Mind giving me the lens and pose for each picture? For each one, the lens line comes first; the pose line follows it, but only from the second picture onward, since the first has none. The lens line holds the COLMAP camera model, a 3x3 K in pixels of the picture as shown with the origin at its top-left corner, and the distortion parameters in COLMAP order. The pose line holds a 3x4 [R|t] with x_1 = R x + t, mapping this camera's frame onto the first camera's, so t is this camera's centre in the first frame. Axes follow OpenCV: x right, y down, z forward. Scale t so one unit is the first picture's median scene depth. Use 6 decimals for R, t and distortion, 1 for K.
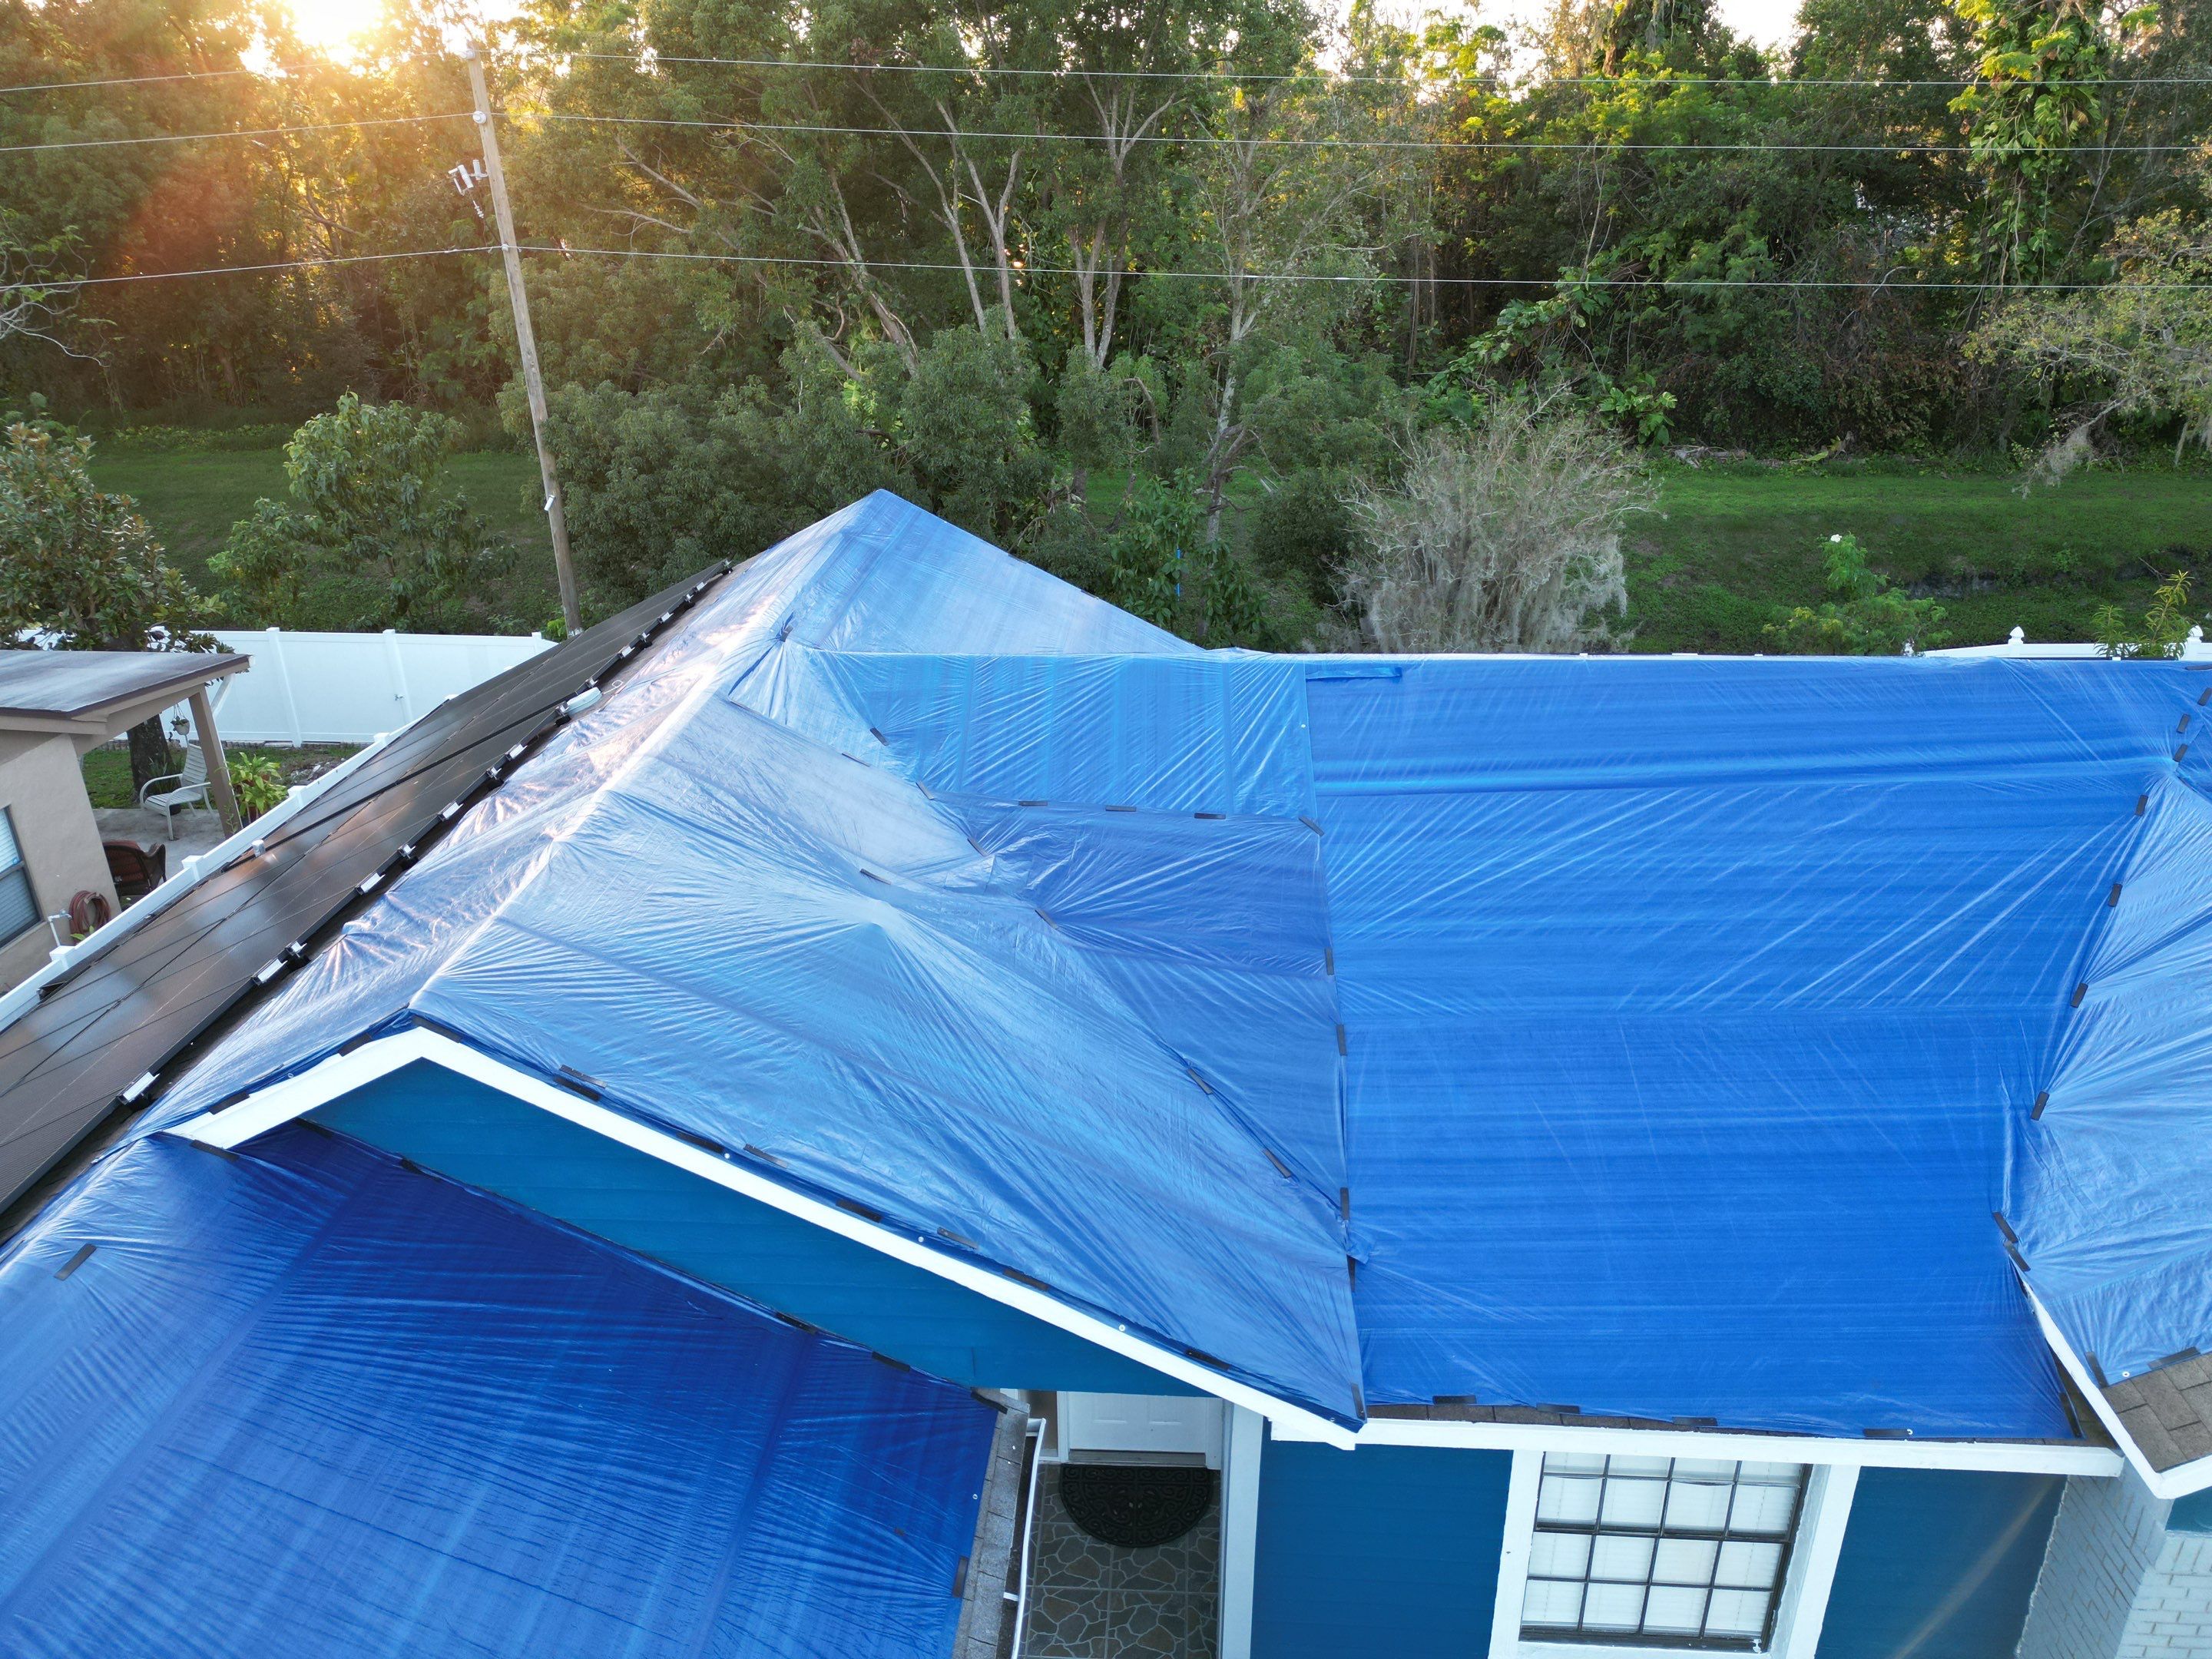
lens RADIAL K [[1535.4, 0, 1102.5], [0, 1535.4, 831.0], [0, 0, 1]] dist [0.072613, -0.061221]
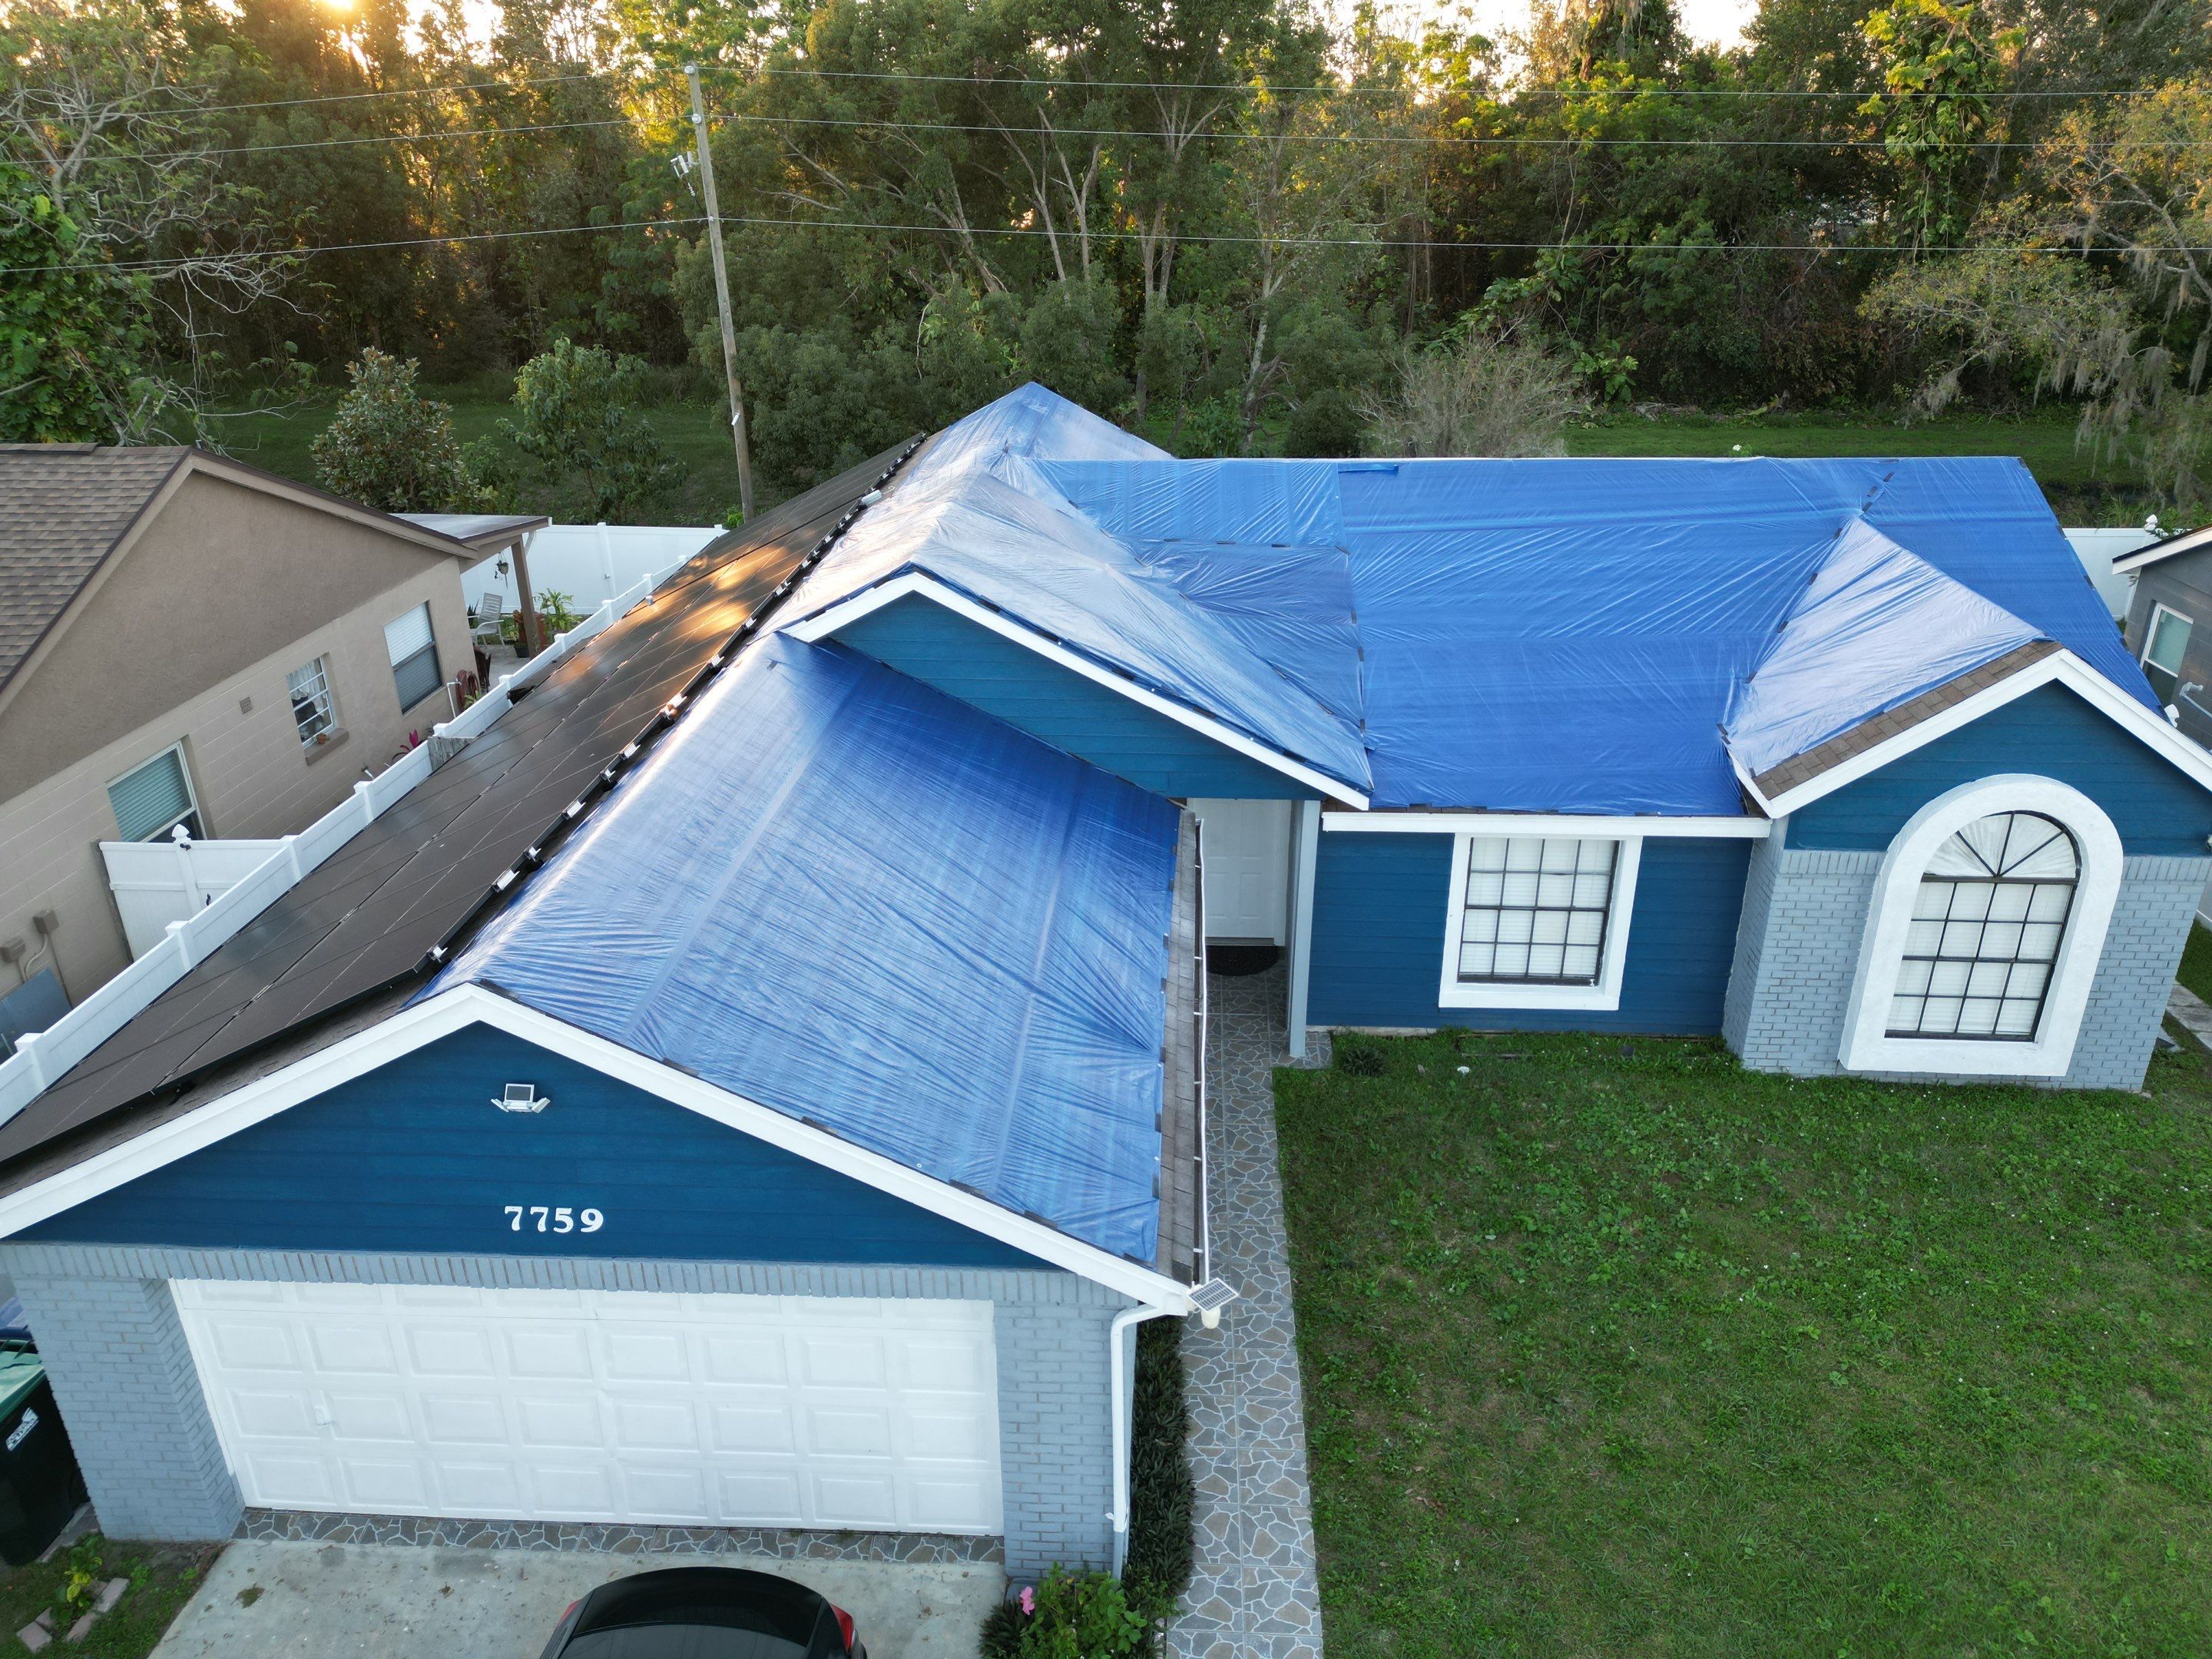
lens RADIAL K [[1535.4, 0, 1102.5], [0, 1535.4, 831.0], [0, 0, 1]] dist [0.072613, -0.061221]
pose [[0.999997, 0.002212, 0.000785, -0.034163], [-0.002213, 0.999997, 0.001081, 0.082382], [-0.000783, -0.001083, 0.999999, -0.182892]]
